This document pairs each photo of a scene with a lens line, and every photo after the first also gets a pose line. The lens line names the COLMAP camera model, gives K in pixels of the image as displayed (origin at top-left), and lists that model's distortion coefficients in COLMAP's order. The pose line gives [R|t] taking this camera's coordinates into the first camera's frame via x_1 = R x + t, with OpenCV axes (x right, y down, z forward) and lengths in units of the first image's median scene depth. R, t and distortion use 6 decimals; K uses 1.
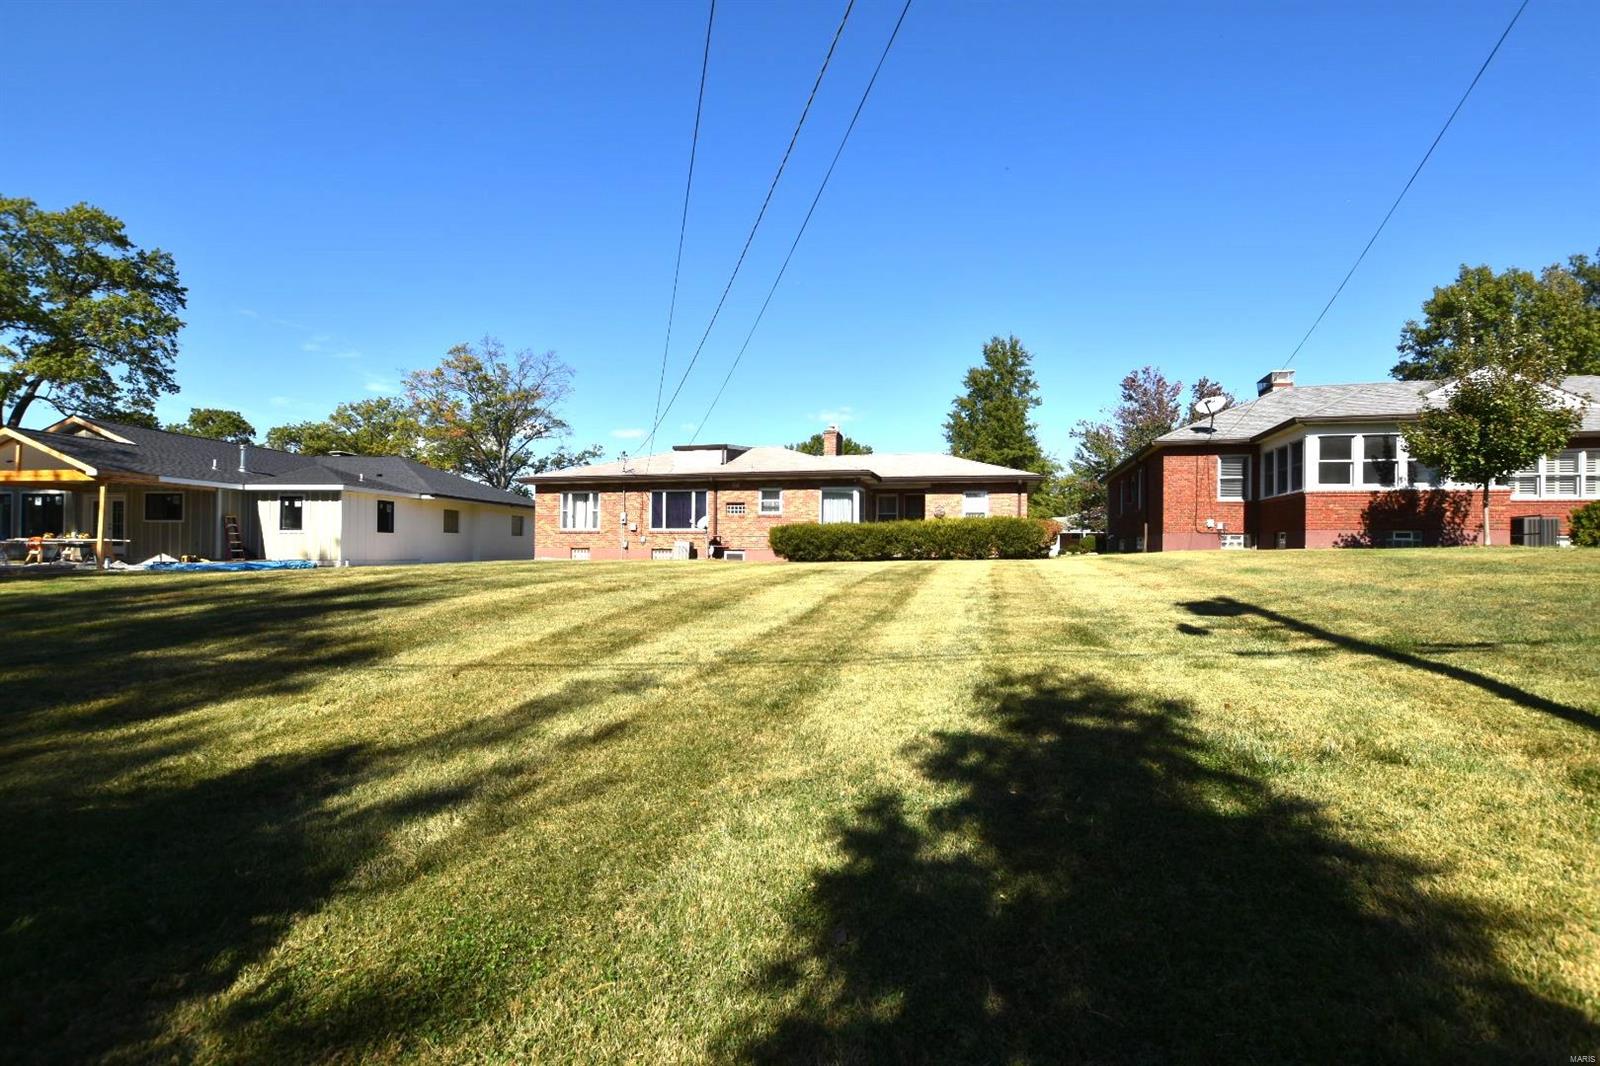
lens RADIAL K [[694.6, 0, 800.0], [0, 694.6, 533.0], [0, 0, 1]] dist [-0.048253, 0.000000]
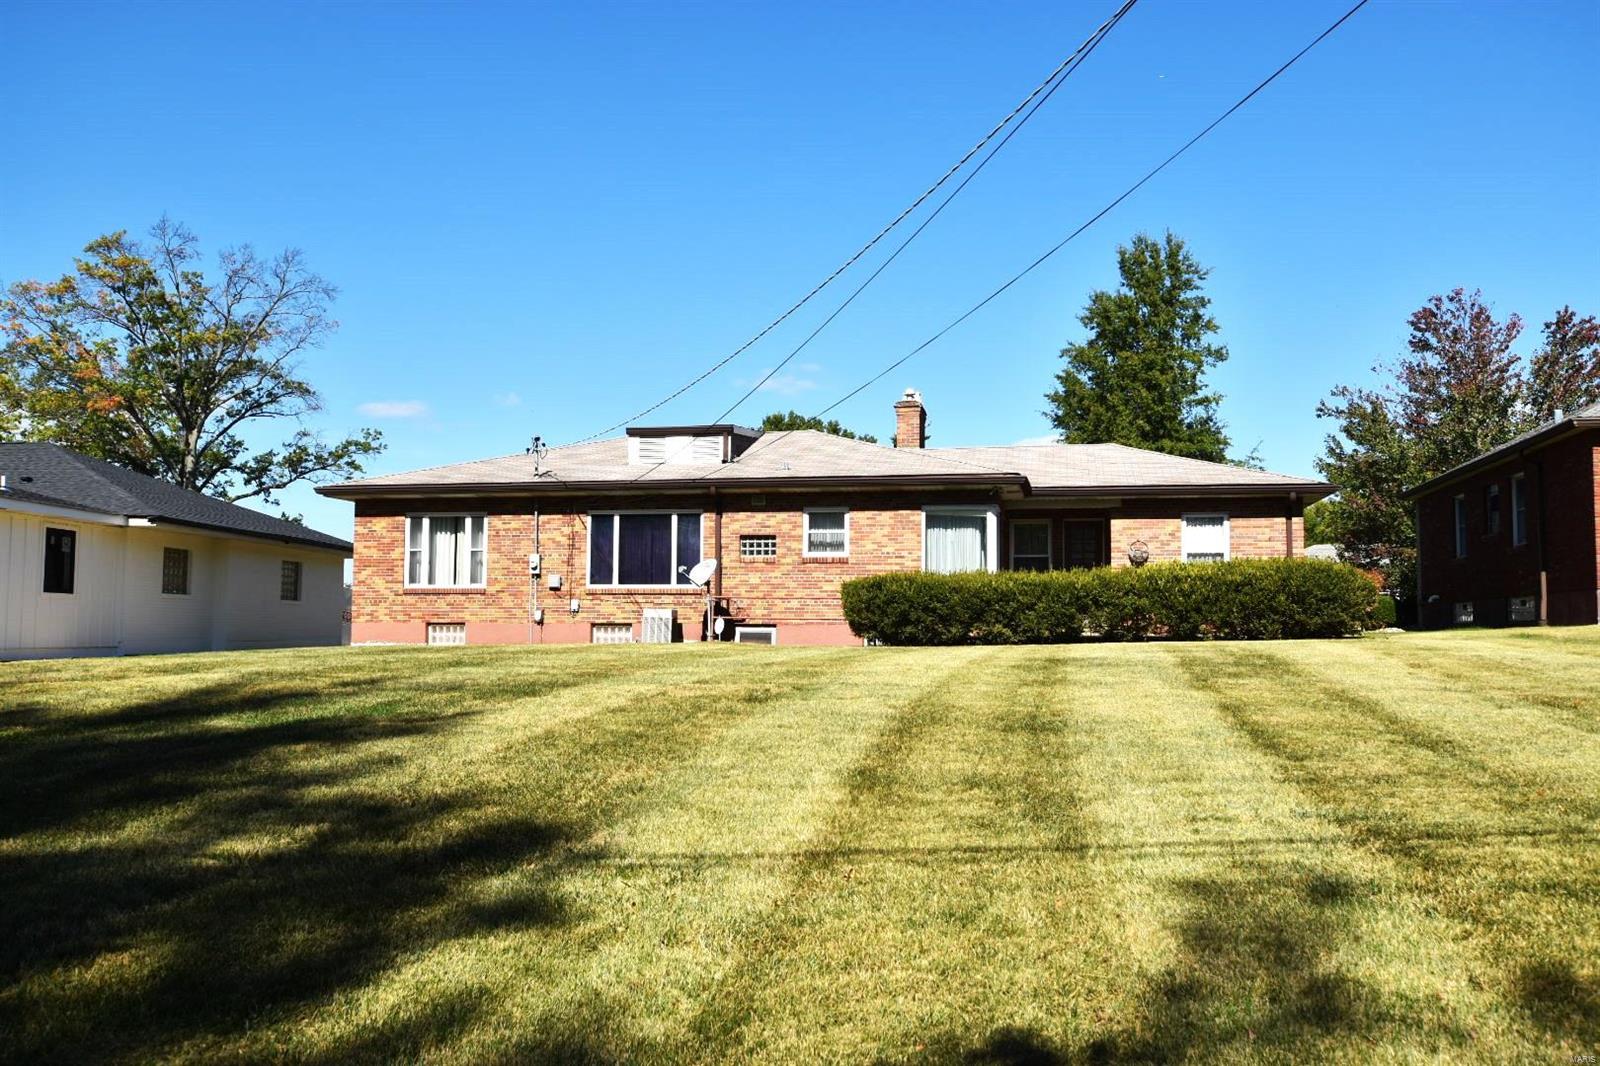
lens RADIAL K [[1286.5, 0, 800.0], [0, 1286.5, 533.0], [0, 0, 1]] dist [-0.008574, 0.004239]
pose [[0.997999, 0.000899, 0.063230, -0.110009], [0.002249, 0.998762, -0.049701, 0.003176], [-0.063196, 0.049743, 0.996761, 0.019416]]
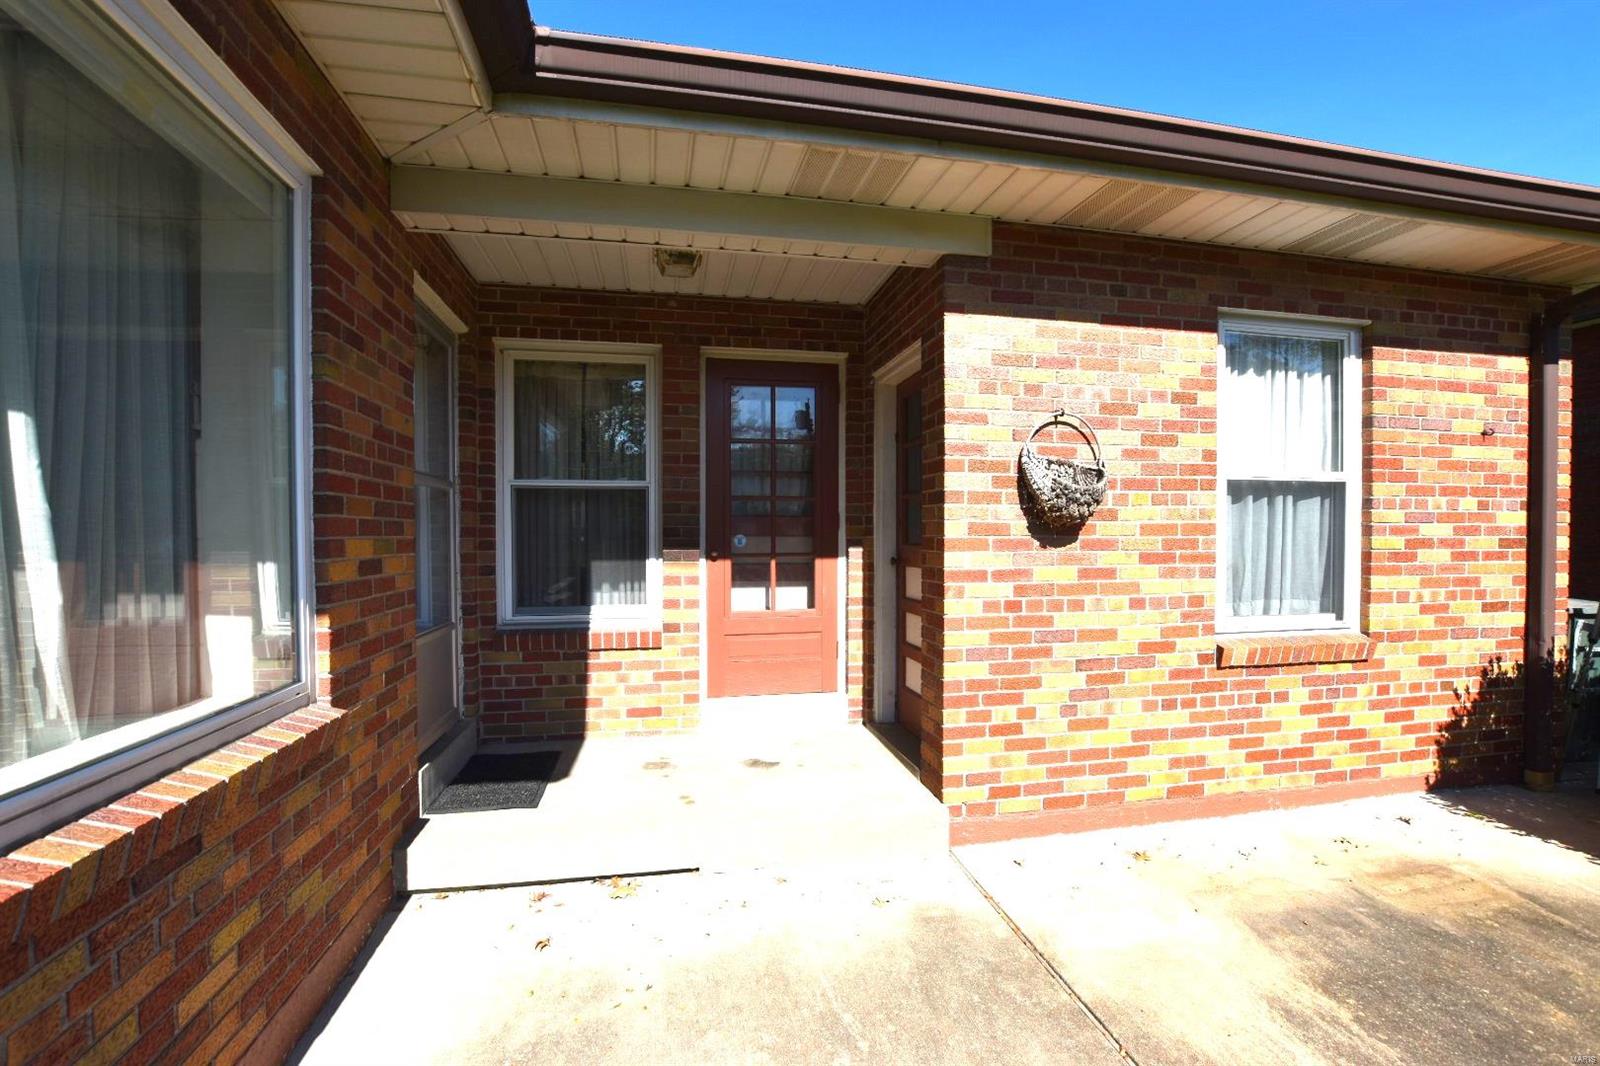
lens RADIAL K [[694.6, 0, 800.0], [0, 694.6, 533.0], [0, 0, 1]] dist [-0.048253, 0.000000]
pose [[0.895700, -0.010113, 0.444545, 0.097311], [0.002331, 0.999834, 0.018047, -0.019743], [-0.444654, -0.015128, 0.895575, 0.812141]]
